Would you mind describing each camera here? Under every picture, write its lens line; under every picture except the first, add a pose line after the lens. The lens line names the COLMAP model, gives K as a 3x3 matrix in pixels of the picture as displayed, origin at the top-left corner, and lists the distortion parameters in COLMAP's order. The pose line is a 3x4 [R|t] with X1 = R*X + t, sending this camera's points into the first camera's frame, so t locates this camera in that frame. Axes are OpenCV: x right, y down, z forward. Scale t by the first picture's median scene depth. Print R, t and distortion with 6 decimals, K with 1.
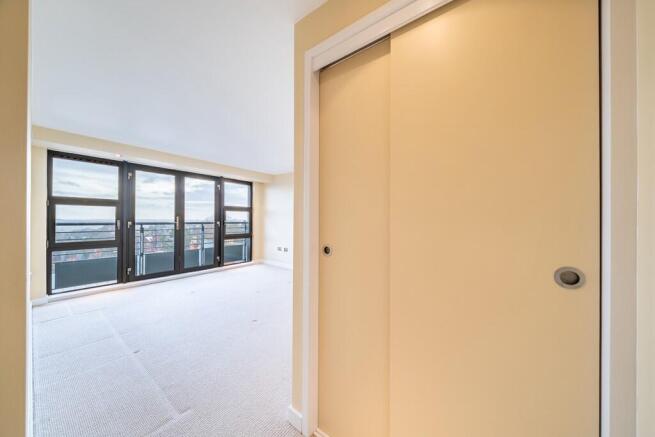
lens RADIAL K [[222.9, 0, 323.5], [0, 222.9, 220.8], [0, 0, 1]] dist [0.000473, 0.000005]
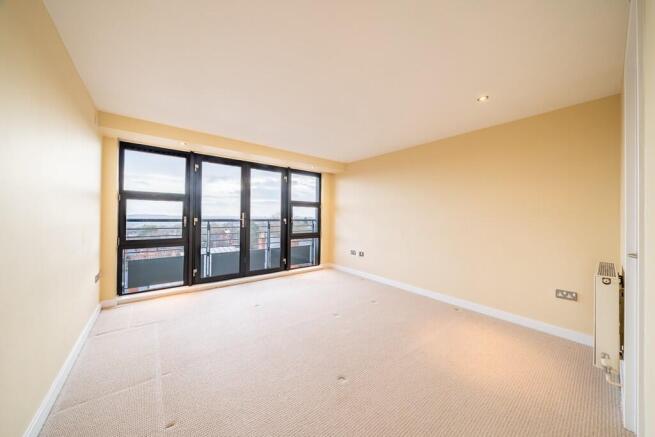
lens RADIAL K [[222.9, 0, 323.5], [0, 222.9, 220.8], [0, 0, 1]] dist [0.000473, 0.000005]
pose [[0.966312, 0.009773, -0.257188, -0.114721], [-0.007066, 0.999909, 0.011449, 0.000614], [0.257277, -0.009246, 0.966294, 0.221213]]
